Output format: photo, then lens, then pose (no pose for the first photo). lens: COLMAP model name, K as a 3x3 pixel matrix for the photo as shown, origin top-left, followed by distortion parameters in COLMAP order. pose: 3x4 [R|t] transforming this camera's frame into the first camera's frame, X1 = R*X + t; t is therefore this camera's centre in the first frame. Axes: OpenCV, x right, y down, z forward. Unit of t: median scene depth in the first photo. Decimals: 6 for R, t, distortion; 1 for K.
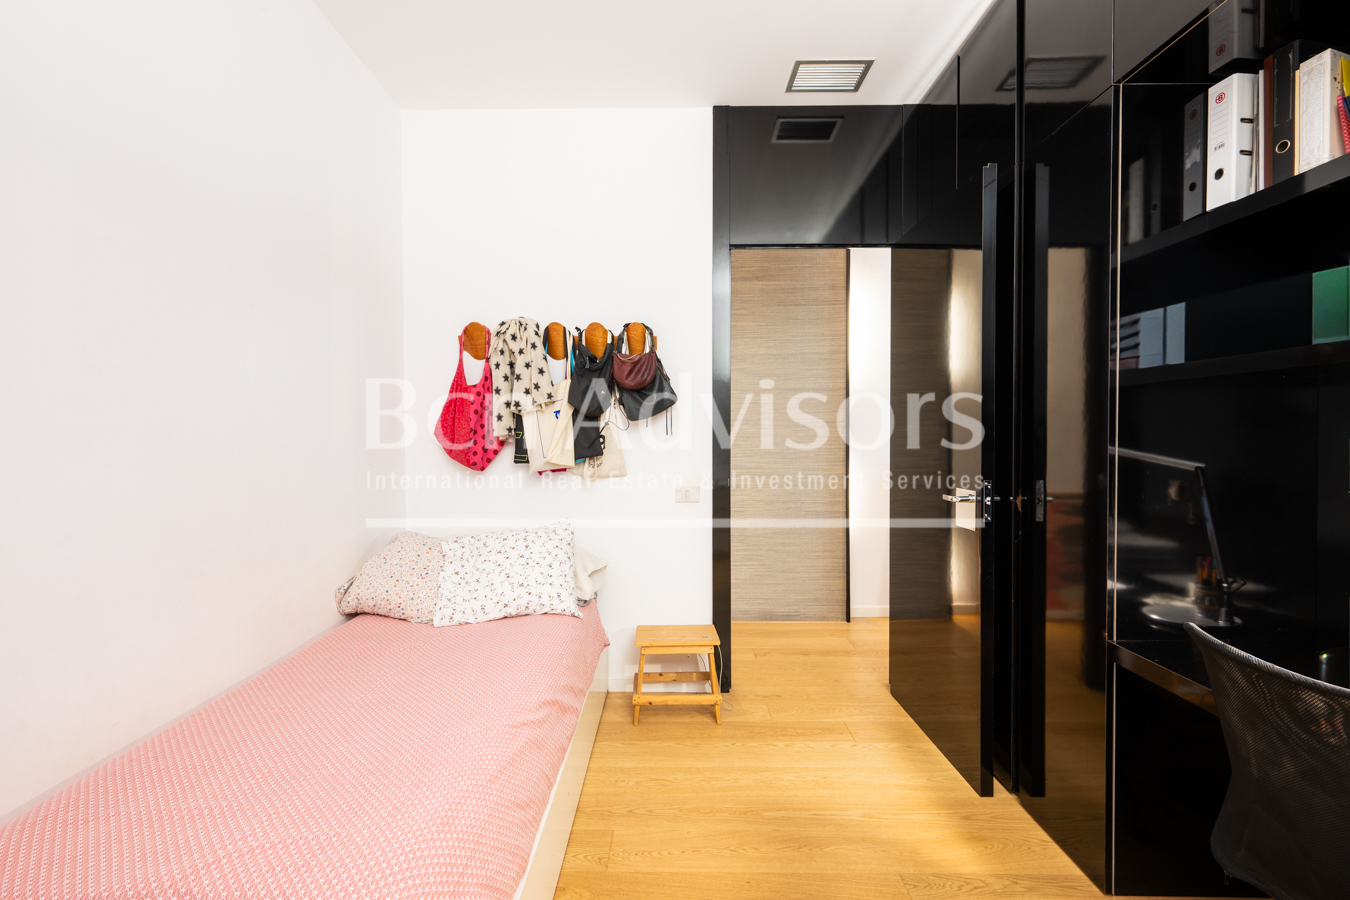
lens RADIAL K [[593.1, 0, 683.4], [0, 593.1, 446.8], [0, 0, 1]] dist [-0.003077, 0.000347]
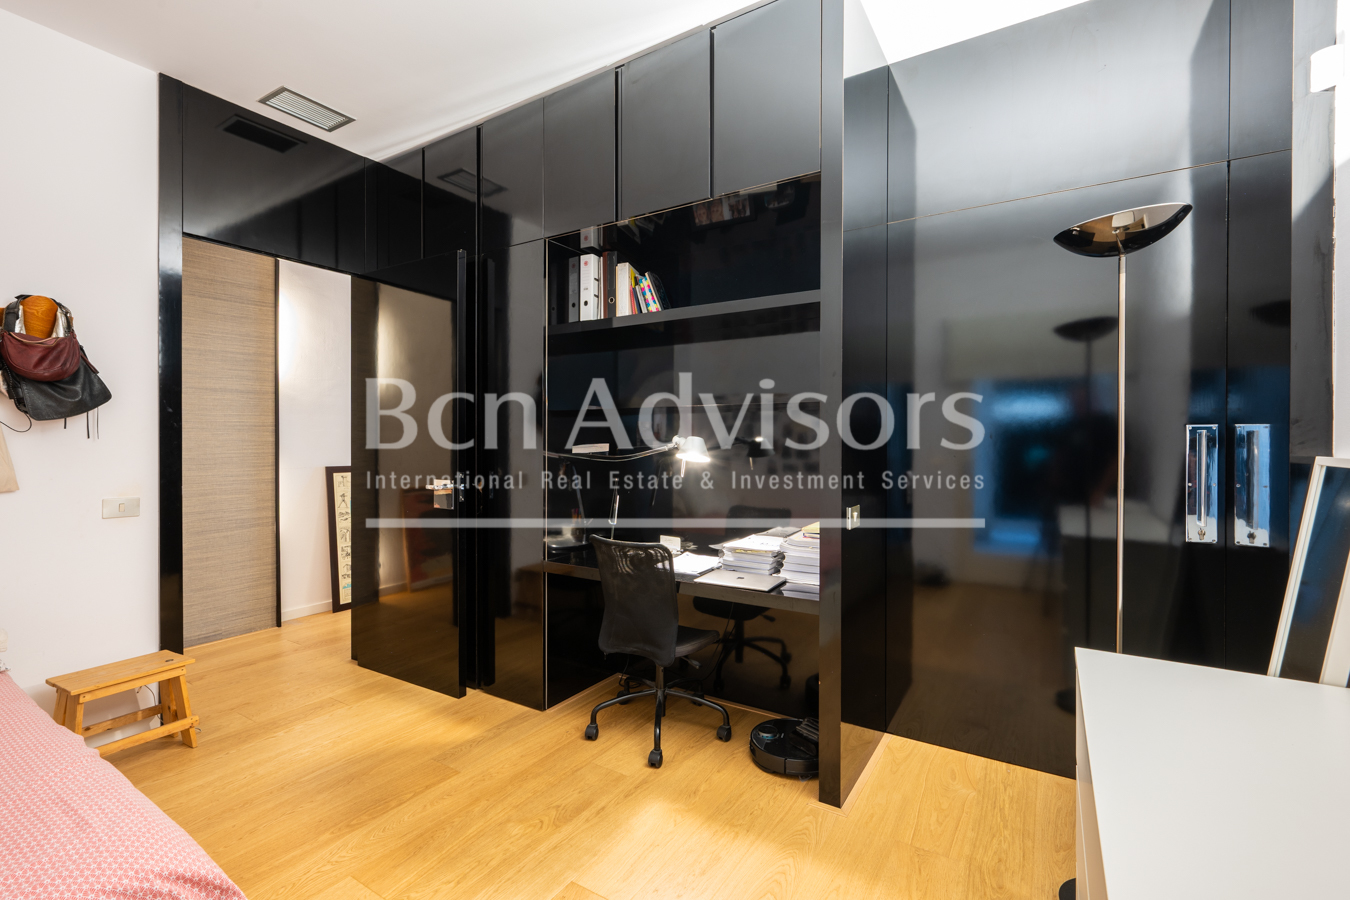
lens RADIAL K [[593.1, 0, 669.7], [0, 593.1, 446.8], [0, 0, 1]] dist [-0.003077, 0.000347]
pose [[0.537720, -0.006087, 0.843102, -0.304911], [0.011688, 0.999932, -0.000235, 0.001334], [-0.843043, 0.009980, 0.537754, -0.134351]]
